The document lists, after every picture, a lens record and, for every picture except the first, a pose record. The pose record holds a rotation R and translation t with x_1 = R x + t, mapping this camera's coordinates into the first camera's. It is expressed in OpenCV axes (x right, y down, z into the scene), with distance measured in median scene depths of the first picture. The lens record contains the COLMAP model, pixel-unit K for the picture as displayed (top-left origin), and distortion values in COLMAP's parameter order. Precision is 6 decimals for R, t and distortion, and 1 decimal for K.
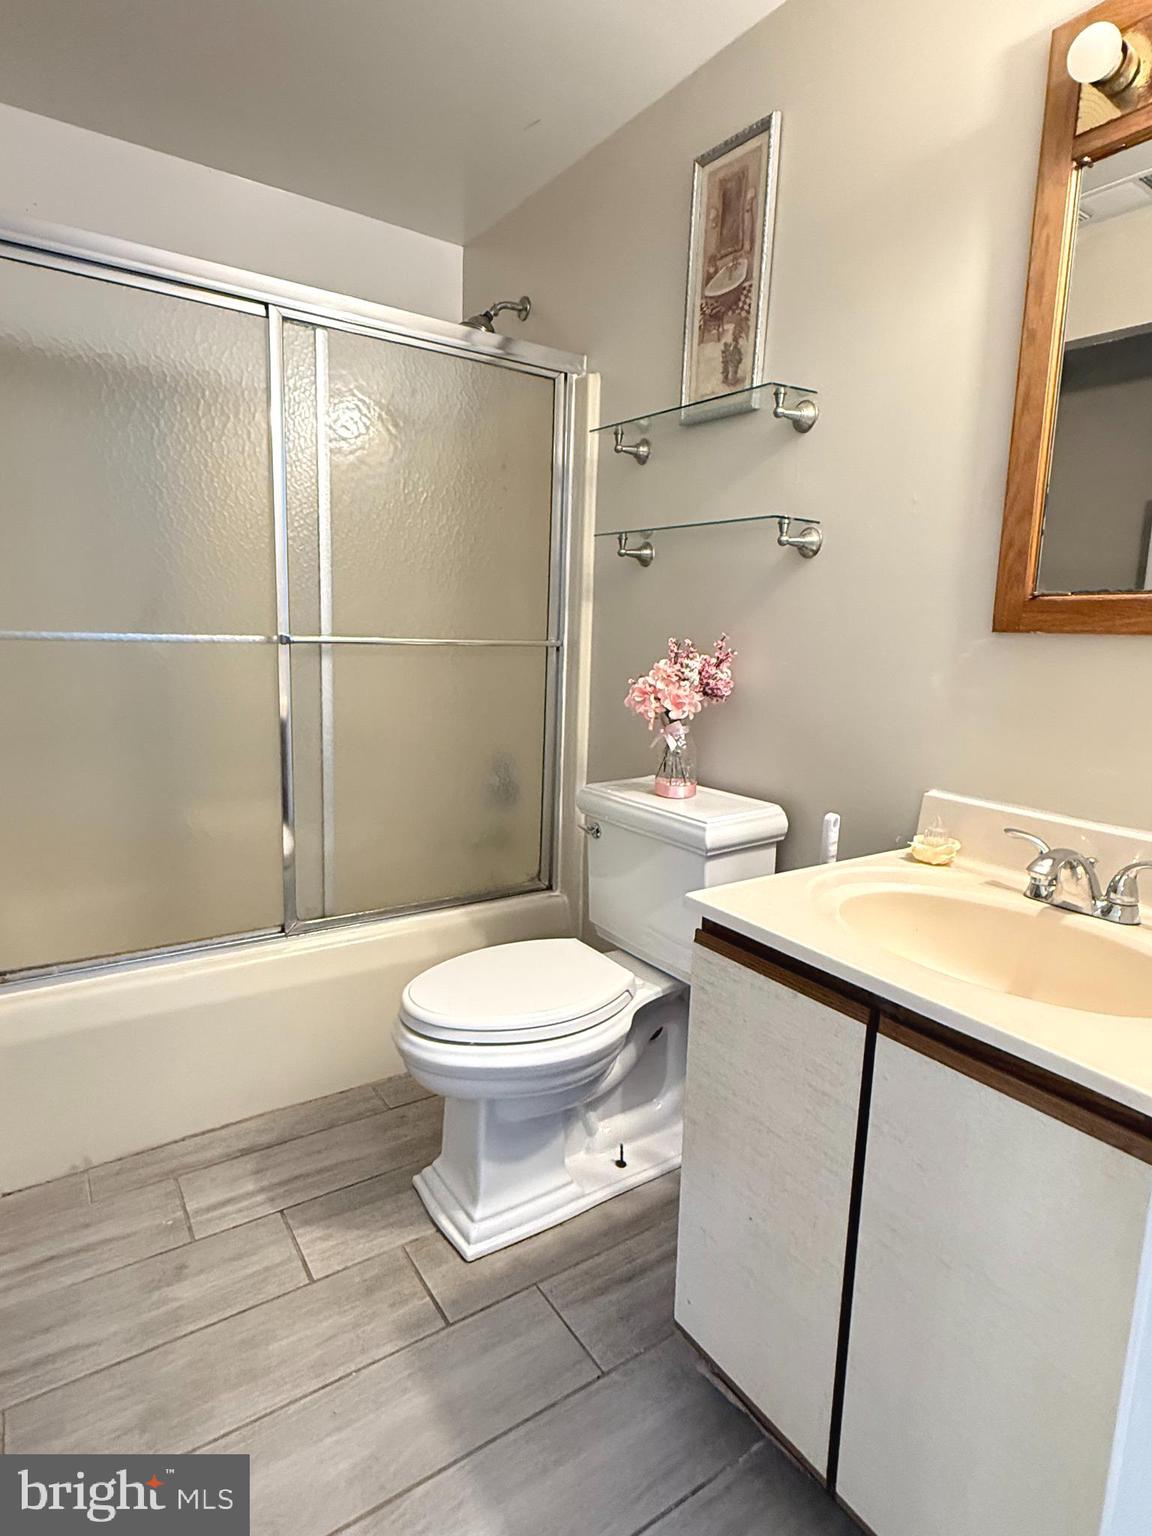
lens RADIAL K [[832.5, 0, 576.0], [0, 832.5, 768.0], [0, 0, 1]] dist [0.003757, 0.000430]
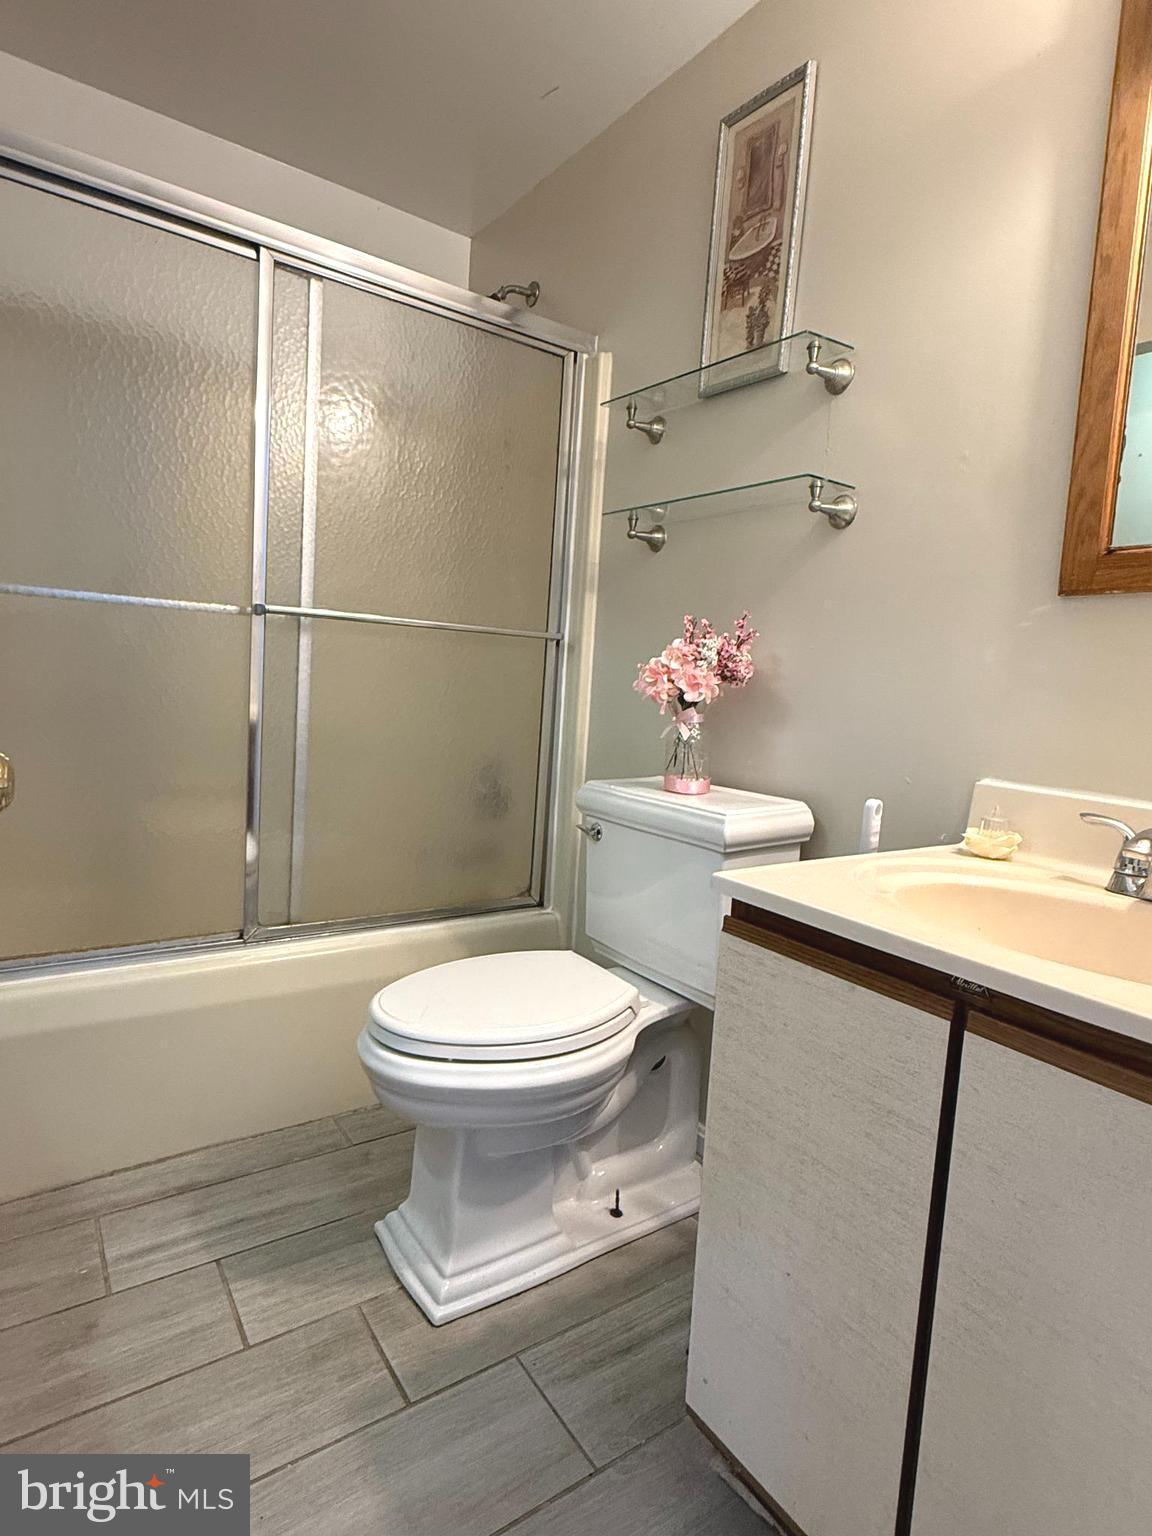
lens RADIAL K [[832.5, 0, 576.0], [0, 832.5, 768.0], [0, 0, 1]] dist [0.003757, 0.000430]
pose [[0.999446, 0.029524, 0.015349, -0.015630], [-0.028499, 0.997594, -0.063206, 0.071308], [-0.017178, 0.062734, 0.997882, 0.109553]]
